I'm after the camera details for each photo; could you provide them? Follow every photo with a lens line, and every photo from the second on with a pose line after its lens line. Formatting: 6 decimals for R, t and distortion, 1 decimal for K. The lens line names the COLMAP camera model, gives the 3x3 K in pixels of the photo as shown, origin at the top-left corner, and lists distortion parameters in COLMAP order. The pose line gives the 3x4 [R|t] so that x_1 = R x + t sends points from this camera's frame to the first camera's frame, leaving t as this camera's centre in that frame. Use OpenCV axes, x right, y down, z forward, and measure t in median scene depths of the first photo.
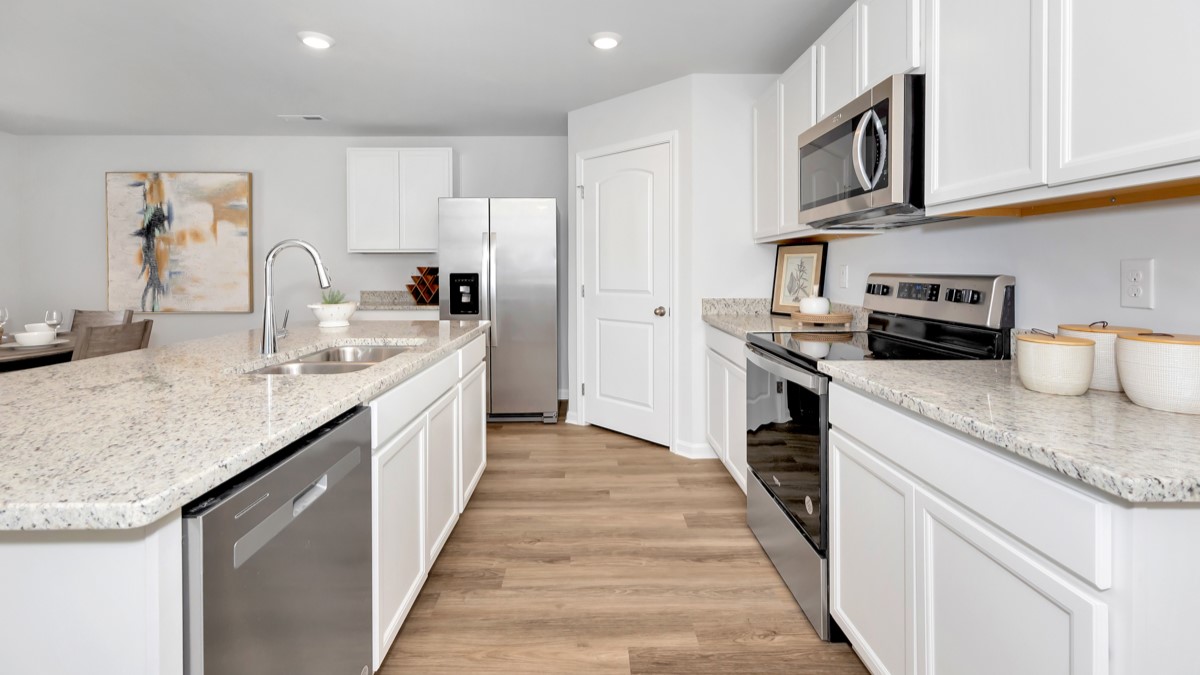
lens RADIAL K [[512.4, 0, 603.6], [0, 512.4, 273.8], [0, 0, 1]] dist [-0.001381, -0.001432]
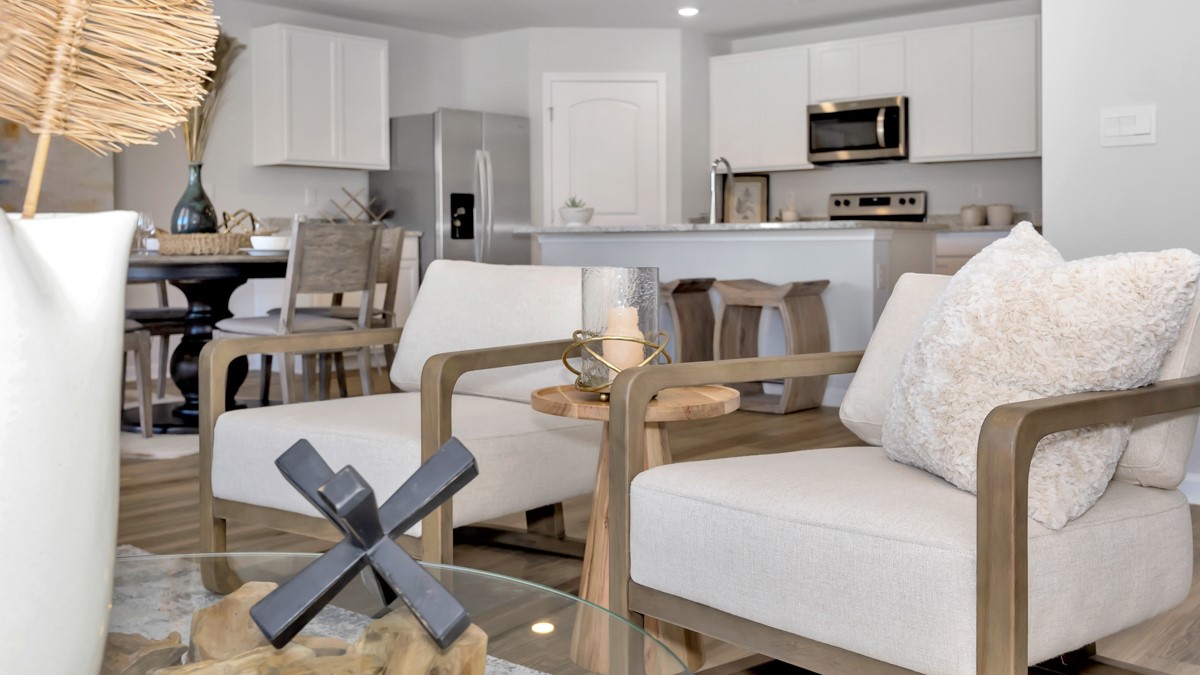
lens RADIAL K [[1161.5, 0, 585.7], [0, 1161.5, 280.0], [0, 0, 1]] dist [0.073567, 0.000000]
pose [[0.665377, -0.024459, 0.746107, -1.443164], [0.011366, 0.999679, 0.022636, 0.093380], [-0.746421, -0.006582, 0.665442, -0.465635]]
